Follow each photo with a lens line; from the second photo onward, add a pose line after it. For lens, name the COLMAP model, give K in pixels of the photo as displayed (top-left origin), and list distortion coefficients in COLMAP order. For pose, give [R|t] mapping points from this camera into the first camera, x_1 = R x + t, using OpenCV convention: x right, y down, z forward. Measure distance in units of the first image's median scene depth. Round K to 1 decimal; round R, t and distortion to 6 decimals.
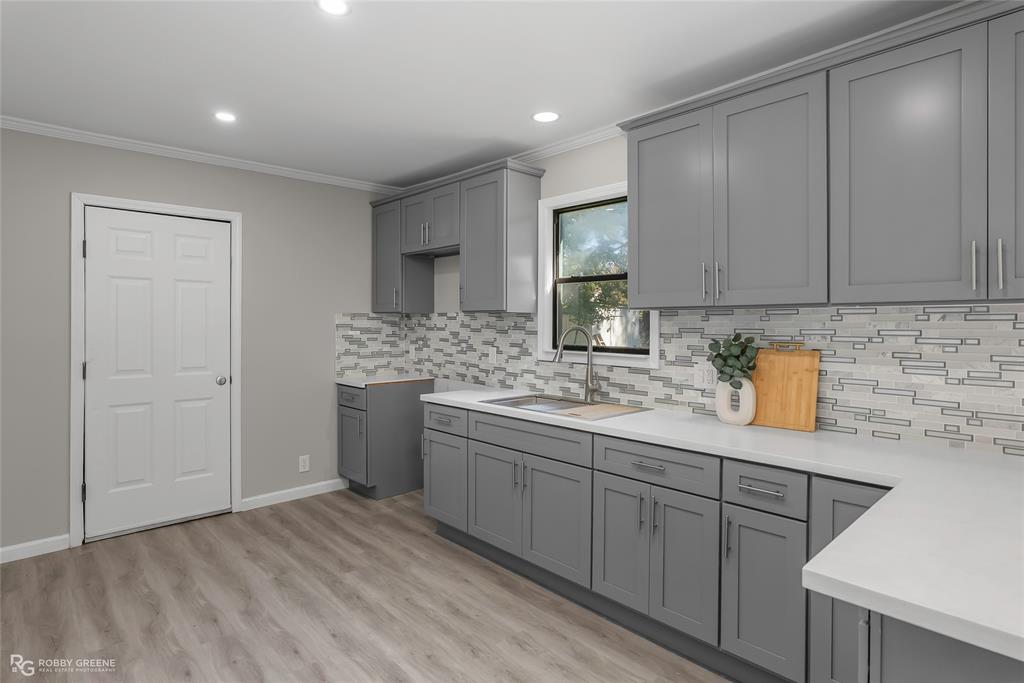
lens RADIAL K [[533.1, 0, 523.3], [0, 533.1, 328.8], [0, 0, 1]] dist [-0.006189, 0.001833]
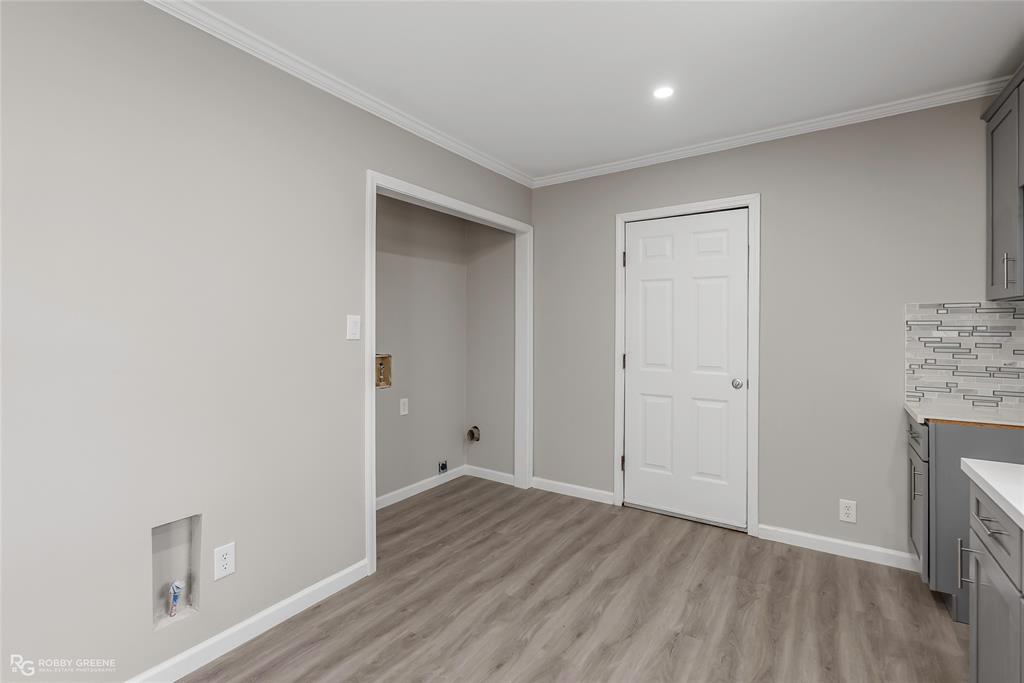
lens RADIAL K [[467.3, 0, 511.4], [0, 467.3, 330.7], [0, 0, 1]] dist [-0.017677, 0.005464]
pose [[0.222671, 0.004346, -0.974884, 0.138449], [-0.009722, 0.999950, 0.002237, 0.009798], [0.974845, 0.008980, 0.222702, 0.518117]]
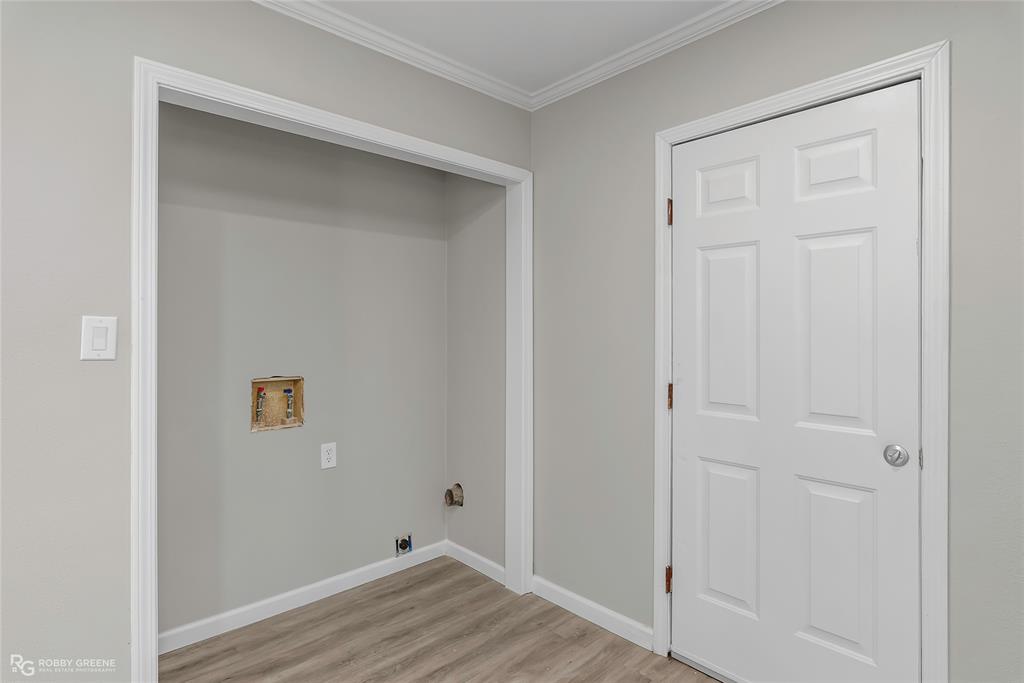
lens RADIAL K [[533.1, 0, 515.9], [0, 533.1, 332.6], [0, 0, 1]] dist [-0.006189, 0.001833]
pose [[-0.021482, 0.000352, -0.999769, -0.159327], [-0.008048, 0.999967, 0.000525, 0.000750], [0.999737, 0.008058, -0.021479, 0.819007]]
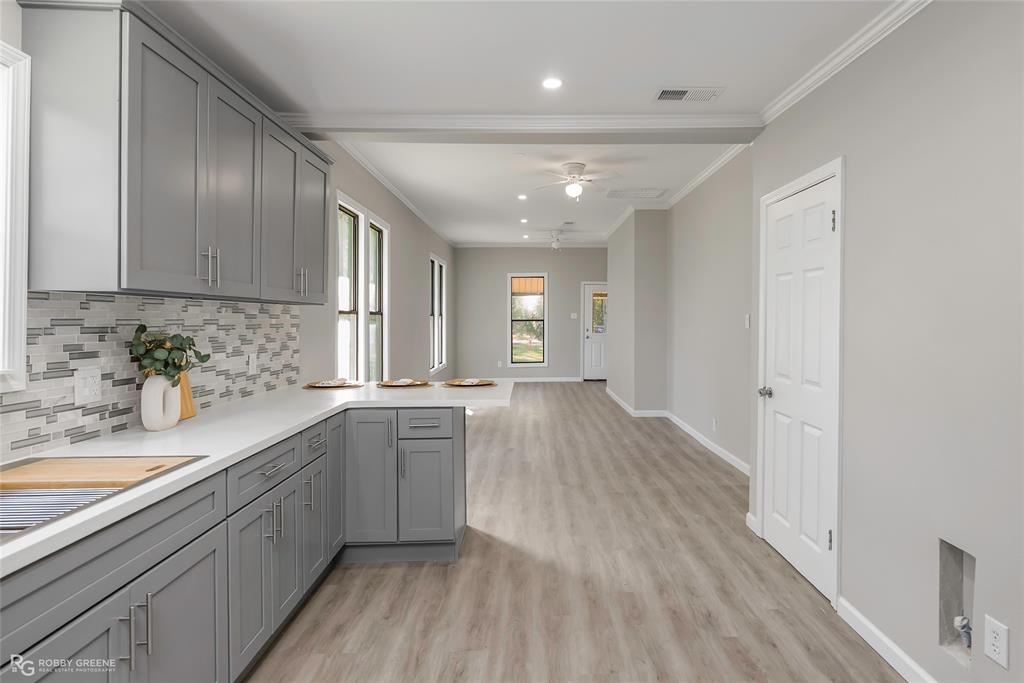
lens RADIAL K [[563.1, 0, 554.9], [0, 563.1, 323.1], [0, 0, 1]] dist [-0.003045, 0.000620]
pose [[-0.749682, -0.009493, 0.661730, -0.523775], [-0.000555, 0.999906, 0.013716, -0.005244], [-0.661798, 0.009915, -0.749617, 0.961340]]
